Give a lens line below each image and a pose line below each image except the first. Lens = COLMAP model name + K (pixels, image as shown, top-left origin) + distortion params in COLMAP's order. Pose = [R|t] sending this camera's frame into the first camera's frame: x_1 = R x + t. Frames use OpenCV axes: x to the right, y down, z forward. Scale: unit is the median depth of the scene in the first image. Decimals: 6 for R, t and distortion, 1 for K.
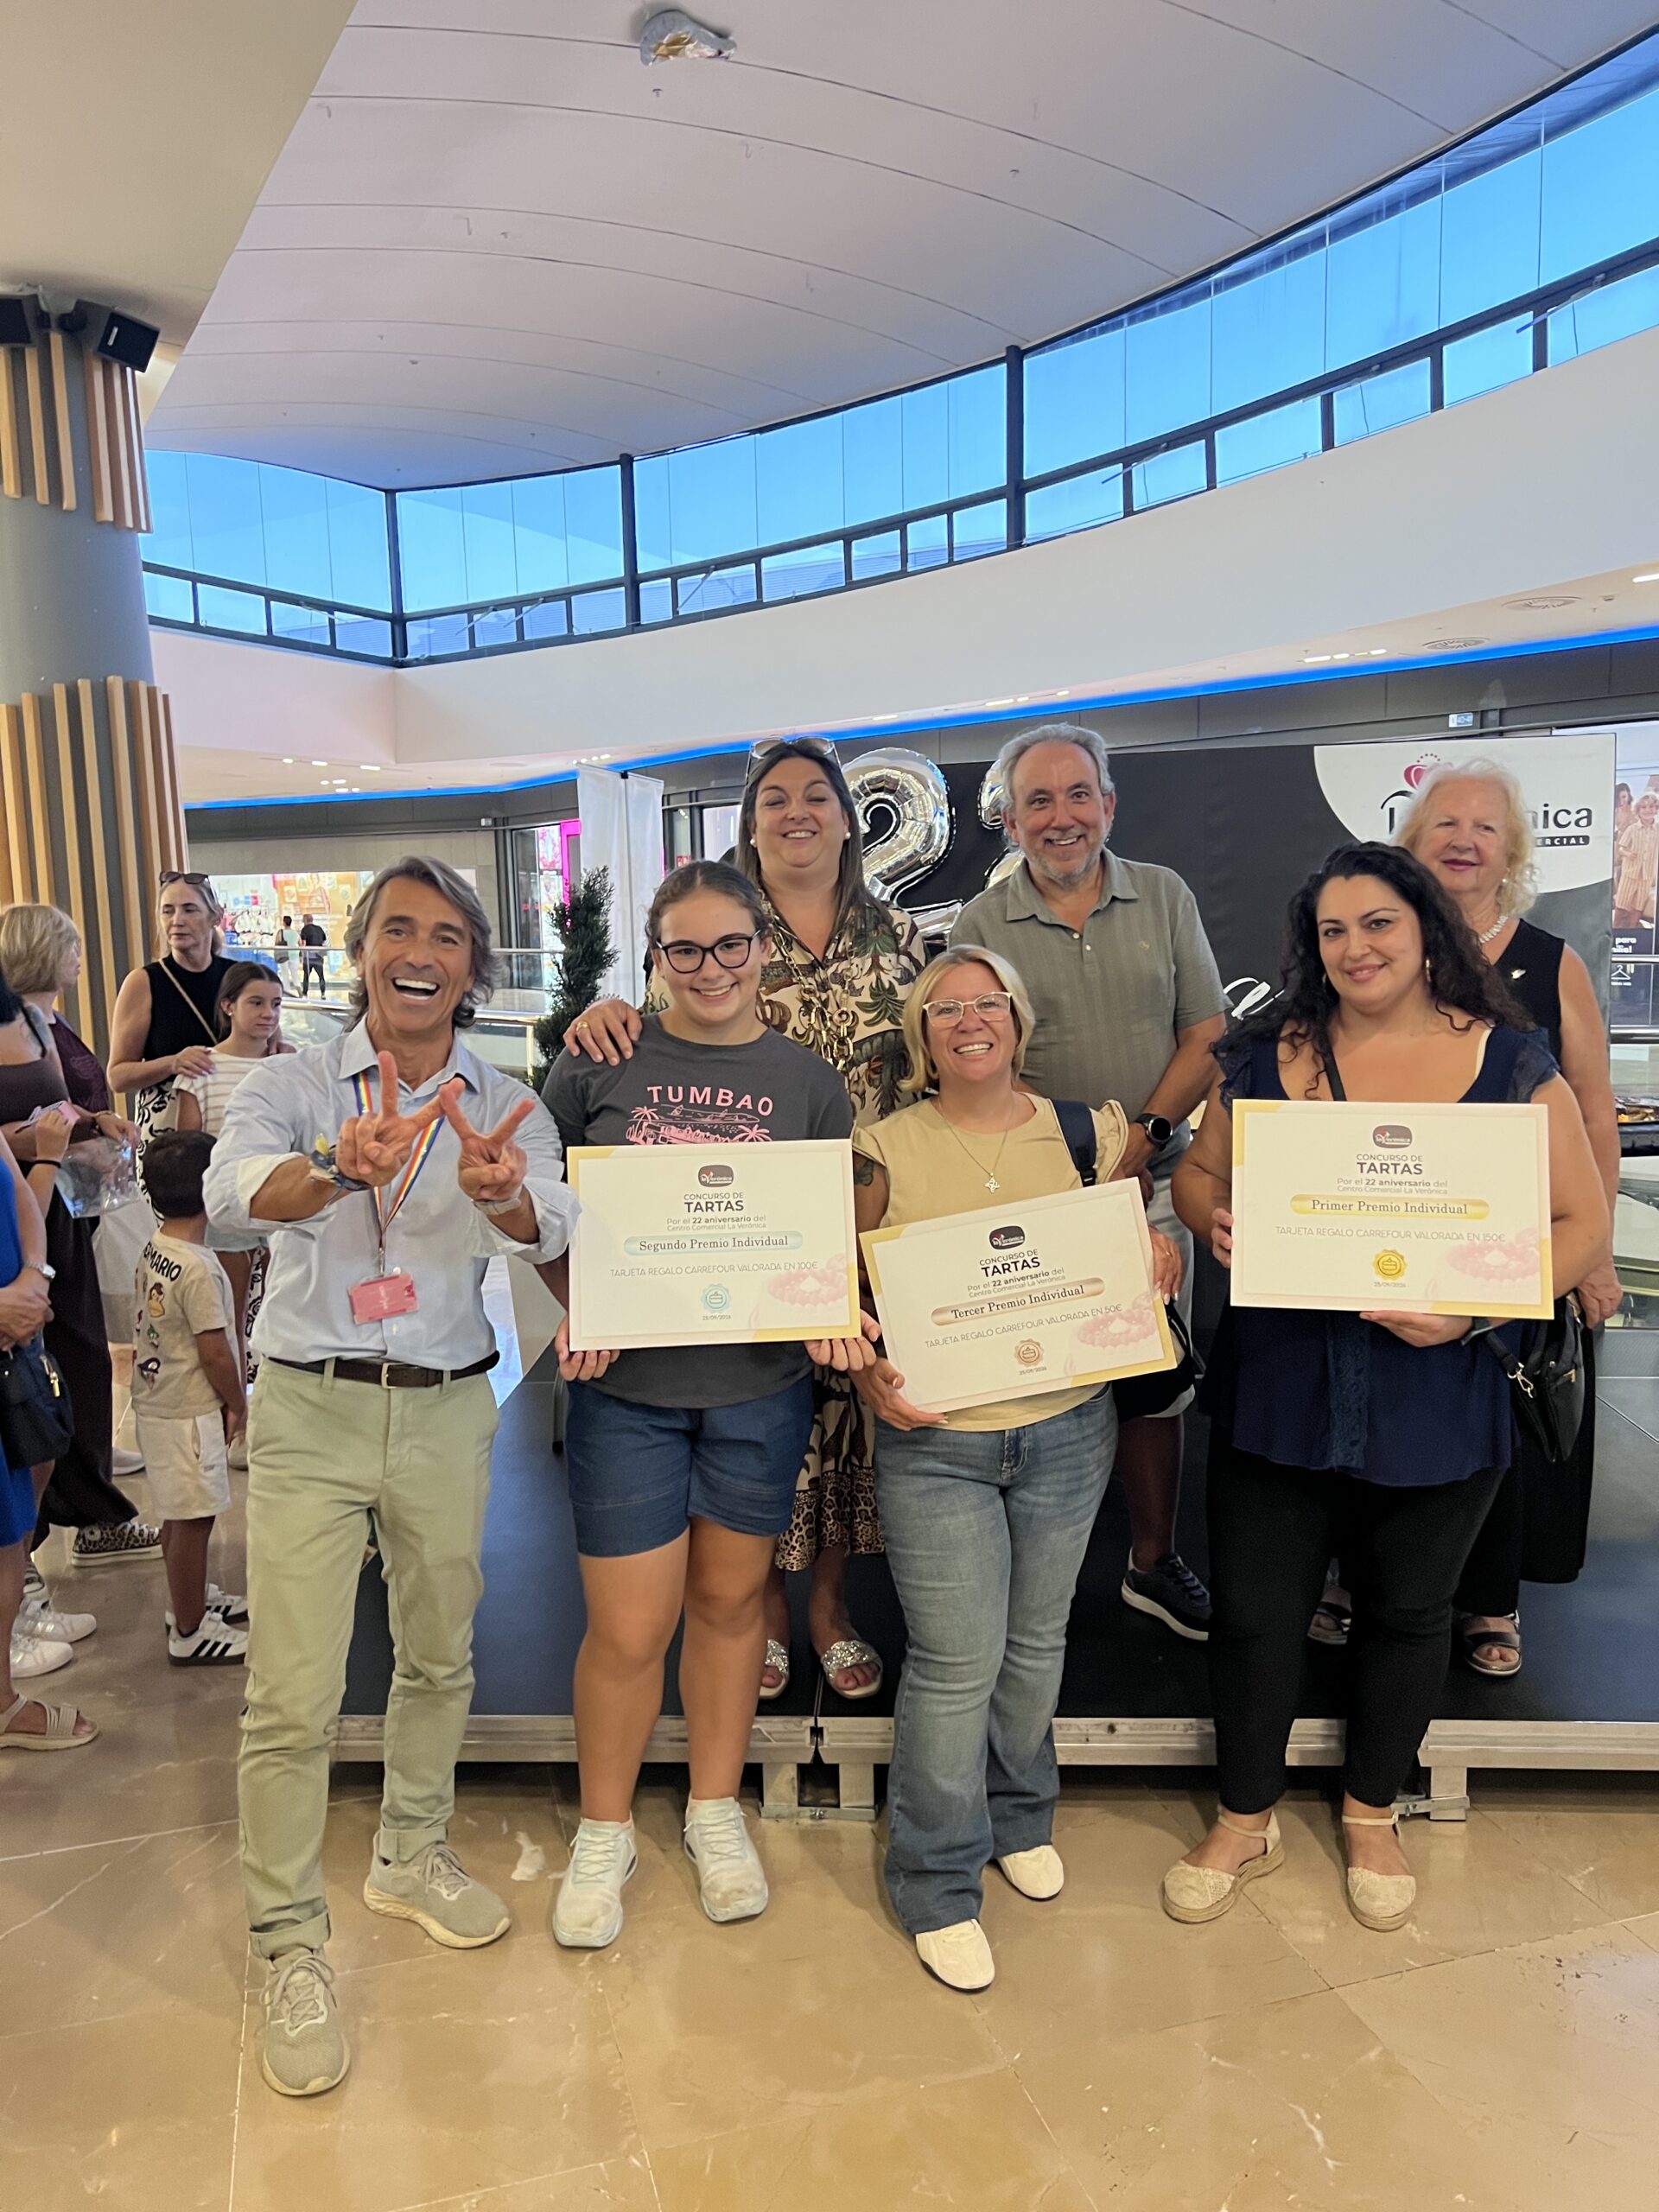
lens RADIAL K [[1657.2, 0, 845.8], [0, 1657.2, 1116.0], [0, 0, 1]] dist [0.037571, -0.041404]
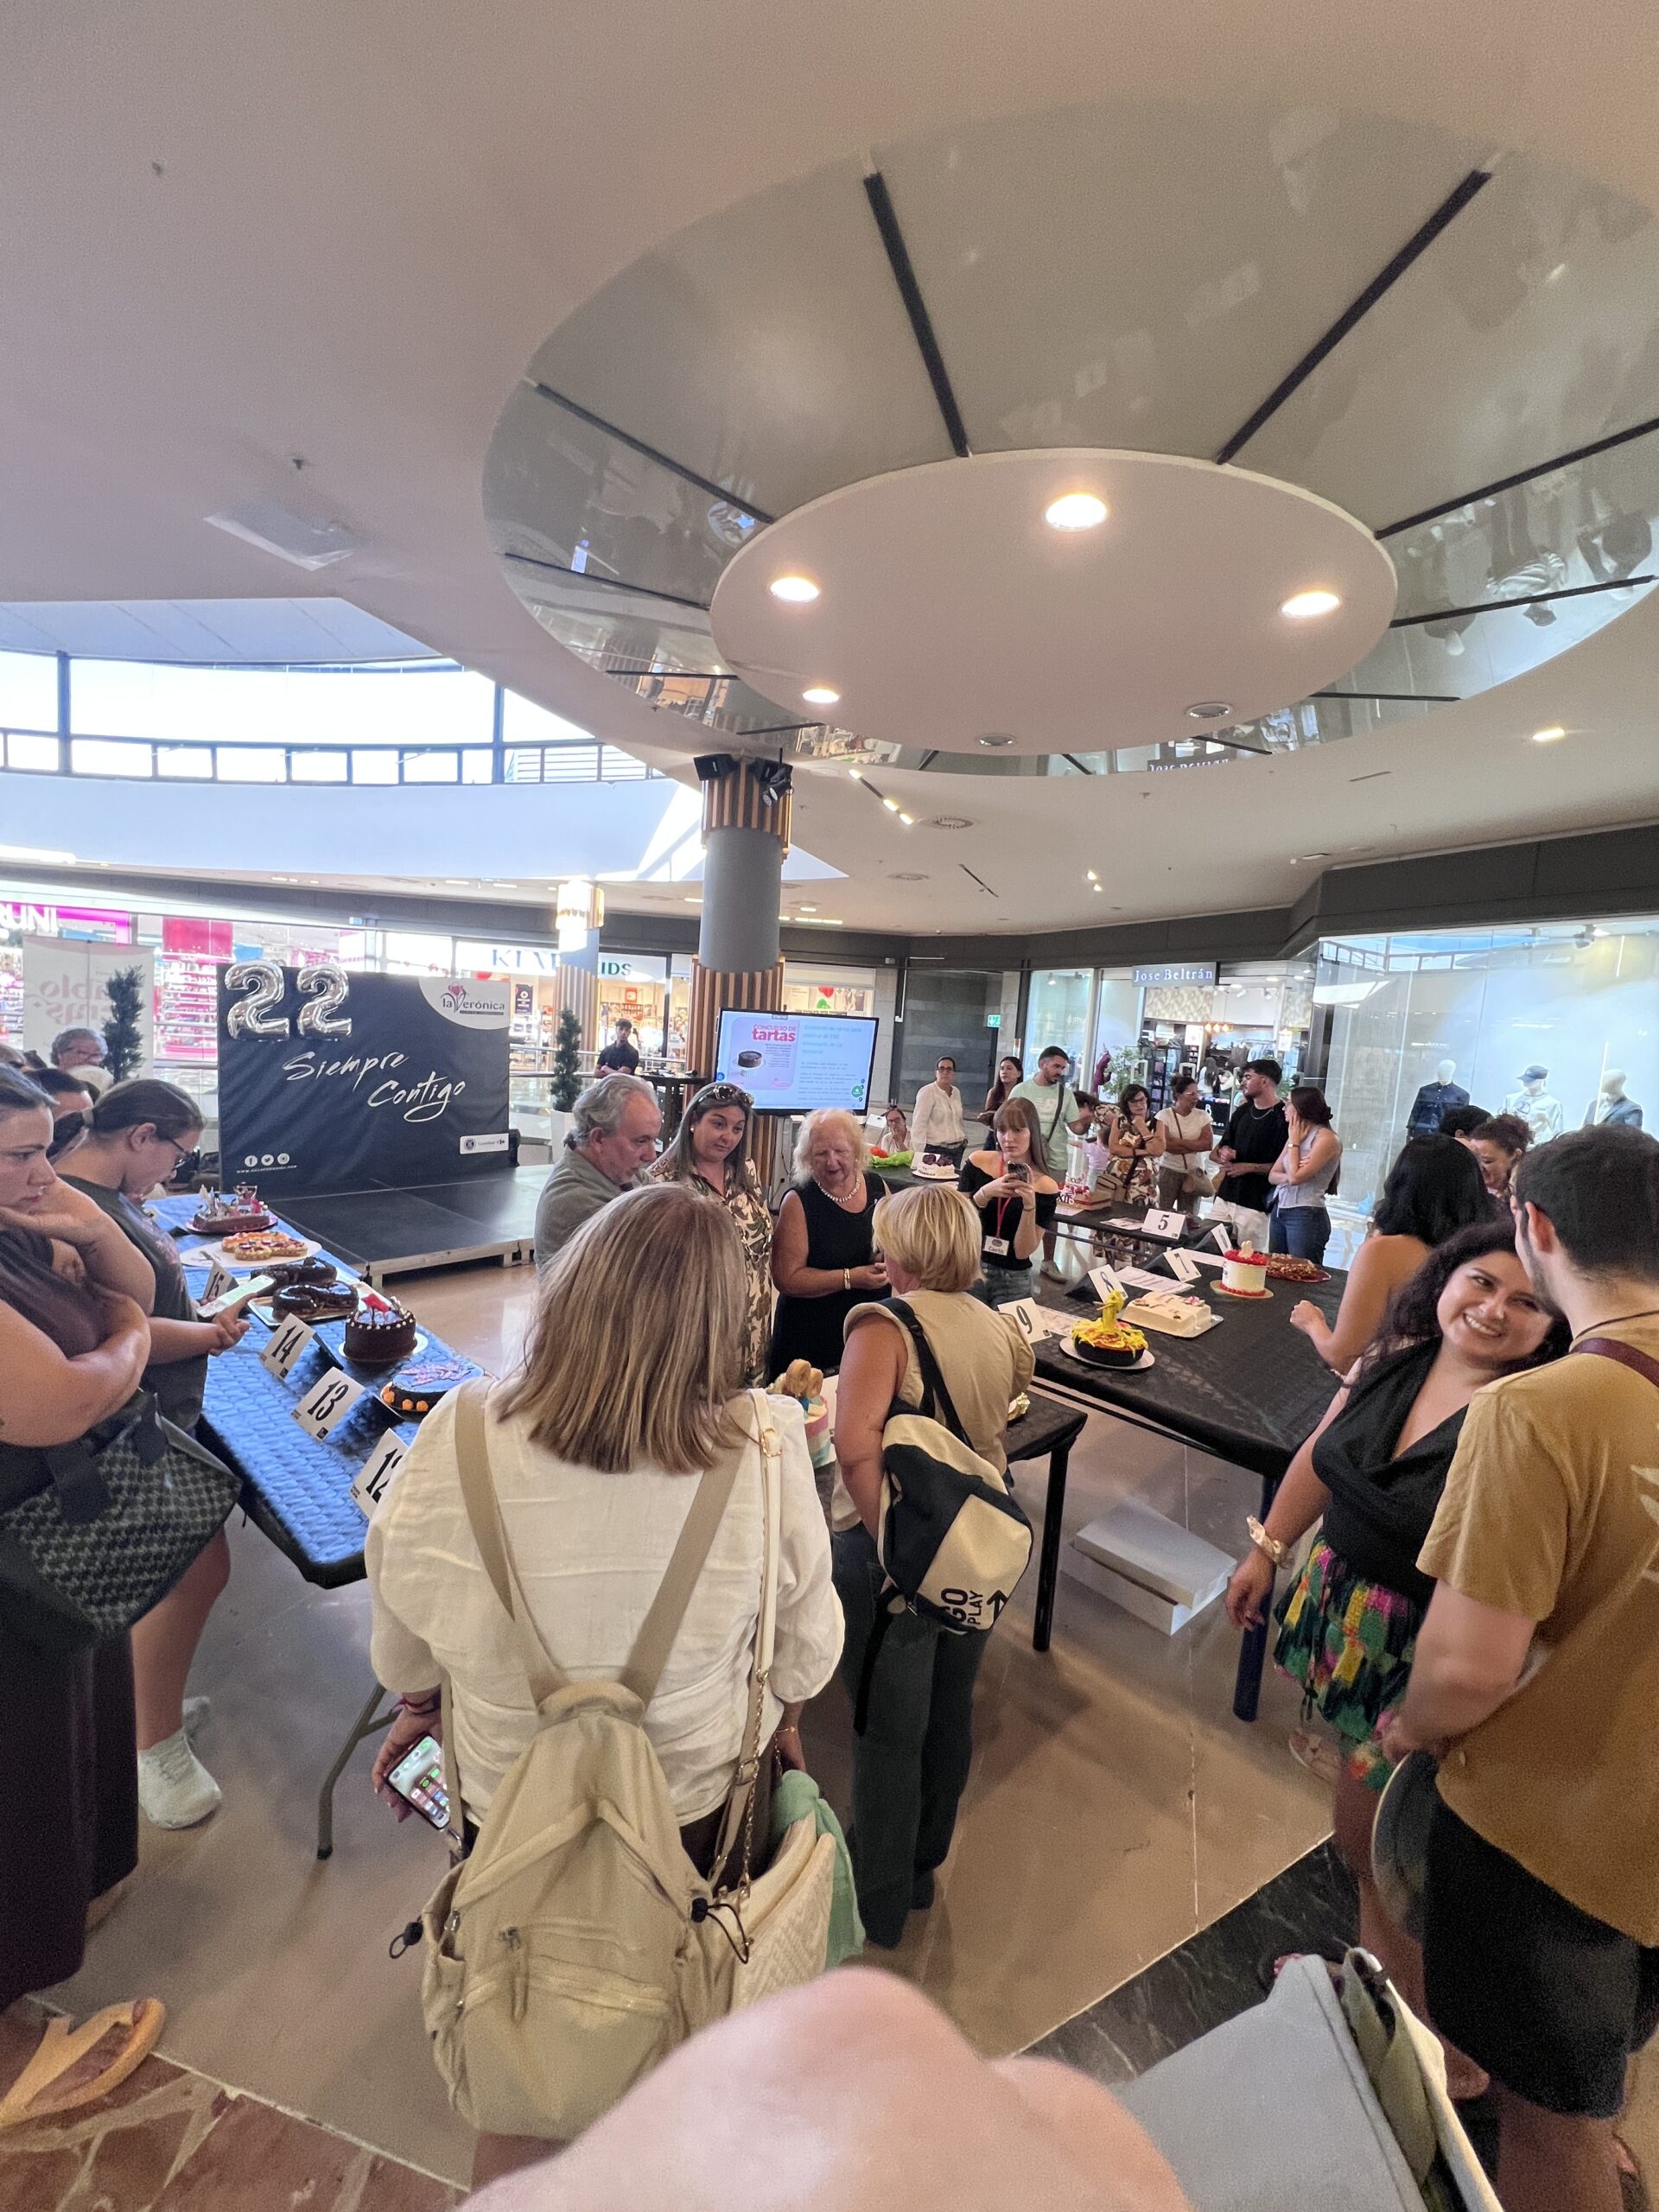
lens RADIAL K [[883.9, 0, 825.6], [0, 883.9, 1107.4], [0, 0, 1]] dist [-0.002982, 0.000943]
pose [[0.619234, -0.013002, 0.785099, -0.871706], [0.019621, 0.999807, 0.001081, 0.043070], [-0.784961, 0.014735, 0.619369, -0.926797]]
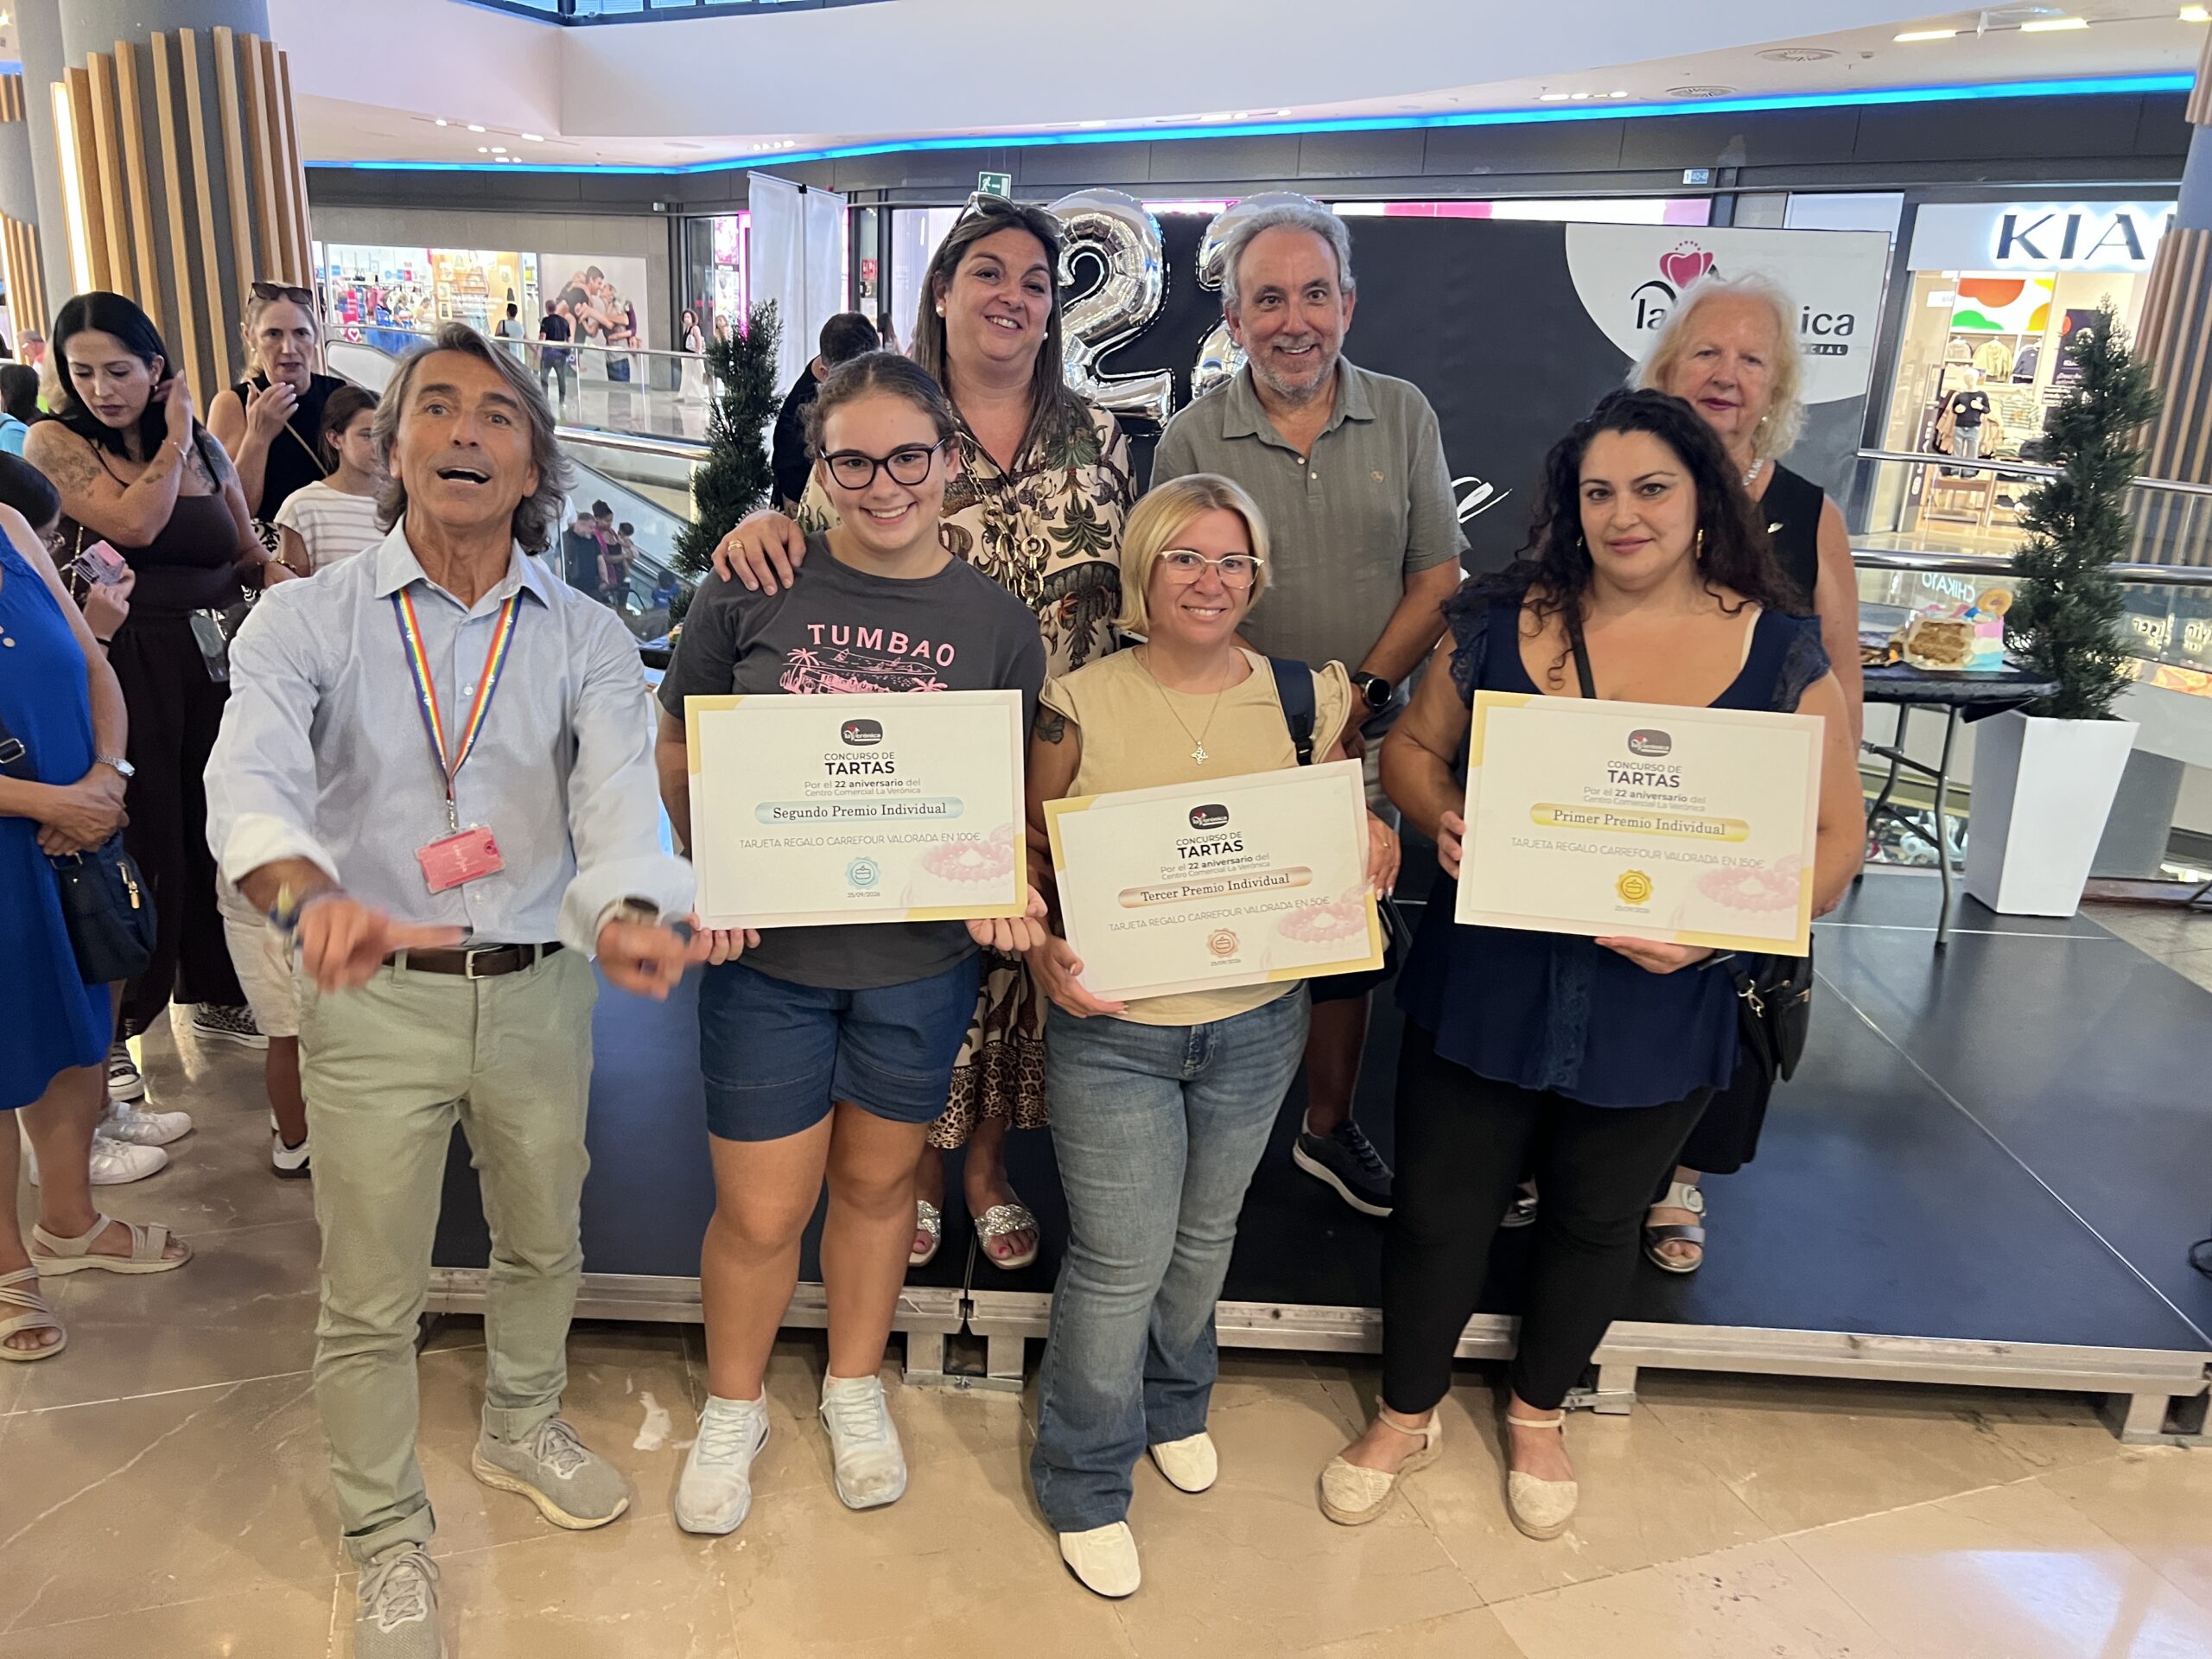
lens RADIAL K [[1657.2, 0, 1106.4], [0, 1657.2, 814.8], [0, 0, 1]] dist [0.037571, -0.041404]
pose [[0.996978, 0.053202, 0.056610, -0.006355], [-0.061613, 0.985346, 0.159052, -0.056850], [-0.047318, -0.162059, 0.985646, 0.108503]]
